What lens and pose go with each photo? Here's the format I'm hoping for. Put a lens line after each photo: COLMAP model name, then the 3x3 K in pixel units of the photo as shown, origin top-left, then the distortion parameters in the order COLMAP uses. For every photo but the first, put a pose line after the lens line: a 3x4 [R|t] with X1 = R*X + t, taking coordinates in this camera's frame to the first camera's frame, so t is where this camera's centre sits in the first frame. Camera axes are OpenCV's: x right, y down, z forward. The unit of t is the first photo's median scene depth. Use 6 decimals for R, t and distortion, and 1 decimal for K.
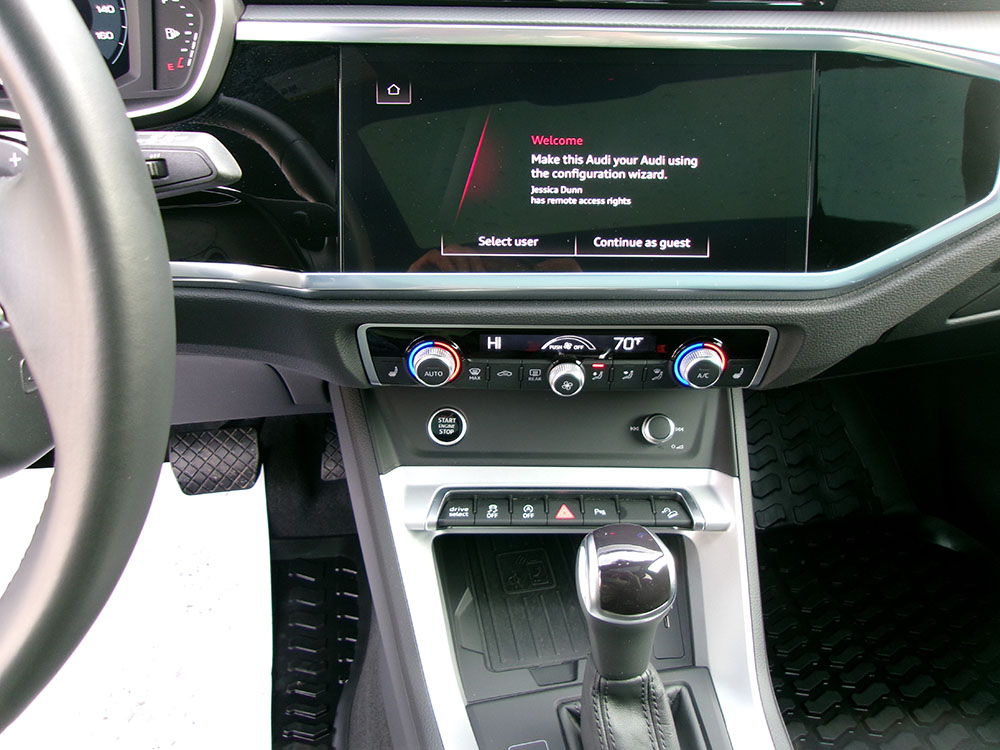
lens RADIAL K [[774.3, 0, 493.8], [0, 774.3, 372.2], [0, 0, 1]] dist [-0.011767, 0.034368]
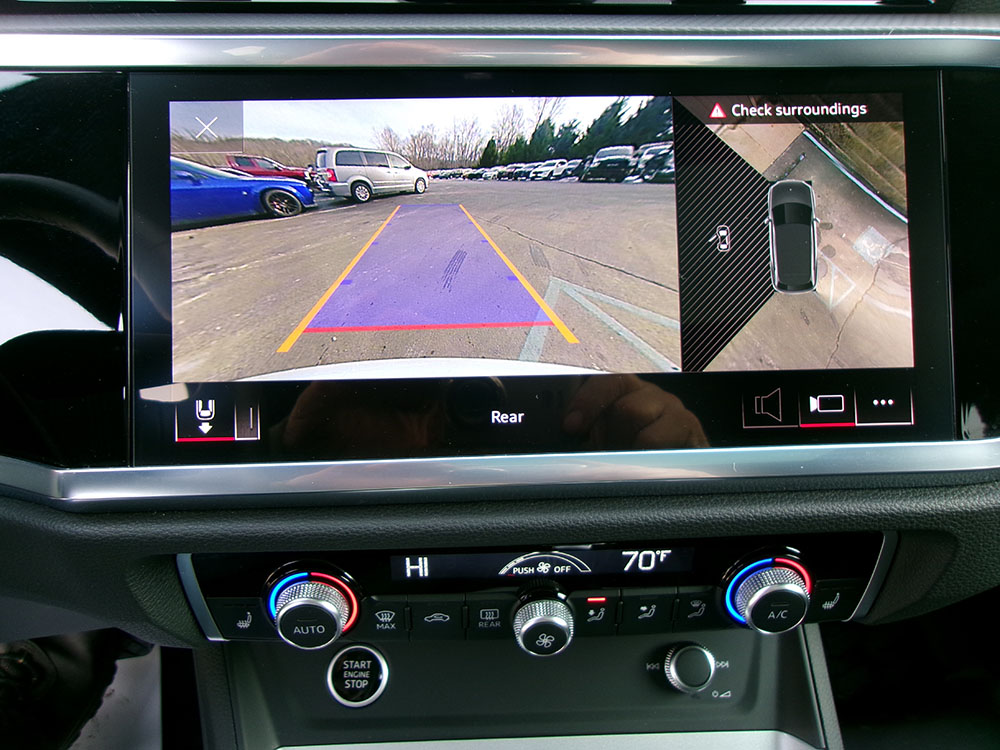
lens RADIAL K [[774.3, 0, 493.8], [0, 774.3, 372.2], [0, 0, 1]] dist [-0.011767, 0.034368]
pose [[0.999083, -0.026181, 0.033881, 0.042177], [0.030335, 0.991238, -0.128560, -0.106049], [-0.030218, 0.129470, 0.991123, 0.402711]]
